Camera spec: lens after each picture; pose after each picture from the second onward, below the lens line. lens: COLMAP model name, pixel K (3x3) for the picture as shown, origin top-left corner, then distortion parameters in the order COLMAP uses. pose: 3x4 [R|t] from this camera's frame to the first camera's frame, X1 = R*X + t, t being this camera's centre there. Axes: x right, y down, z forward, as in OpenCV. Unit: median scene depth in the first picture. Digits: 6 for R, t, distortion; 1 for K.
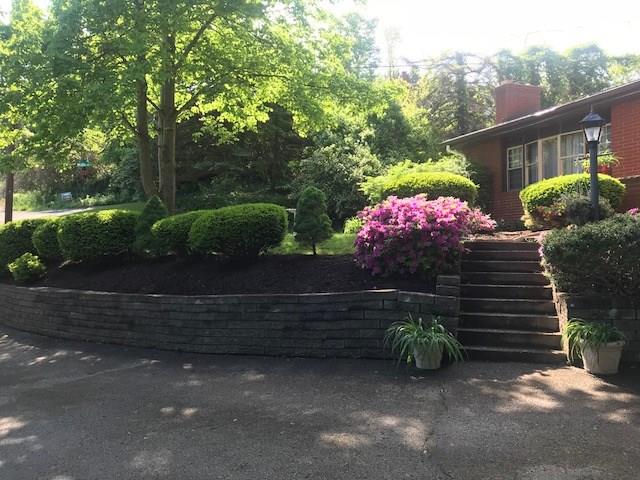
lens RADIAL K [[533.4, 0, 316.8], [0, 533.4, 240.0], [0, 0, 1]] dist [0.018277, -0.014571]
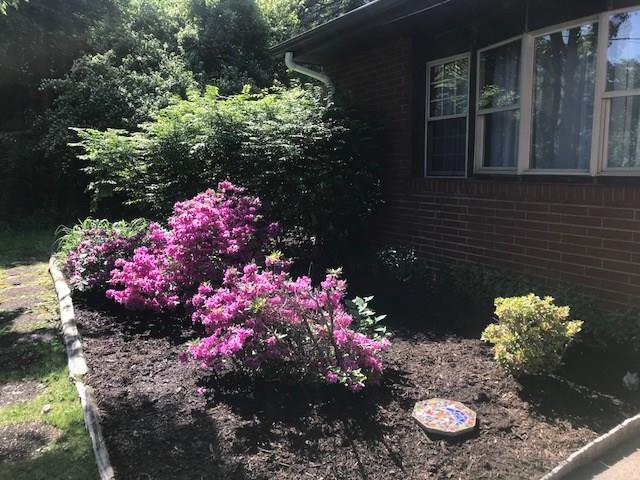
lens RADIAL K [[533.4, 0, 320.0], [0, 533.4, 239.5], [0, 0, 1]] dist [0.018277, -0.014571]
pose [[0.984712, -0.028657, 0.171816, 0.211885], [0.003724, 0.989612, 0.143713, -0.101863], [-0.174150, -0.140876, 0.974590, 0.625136]]
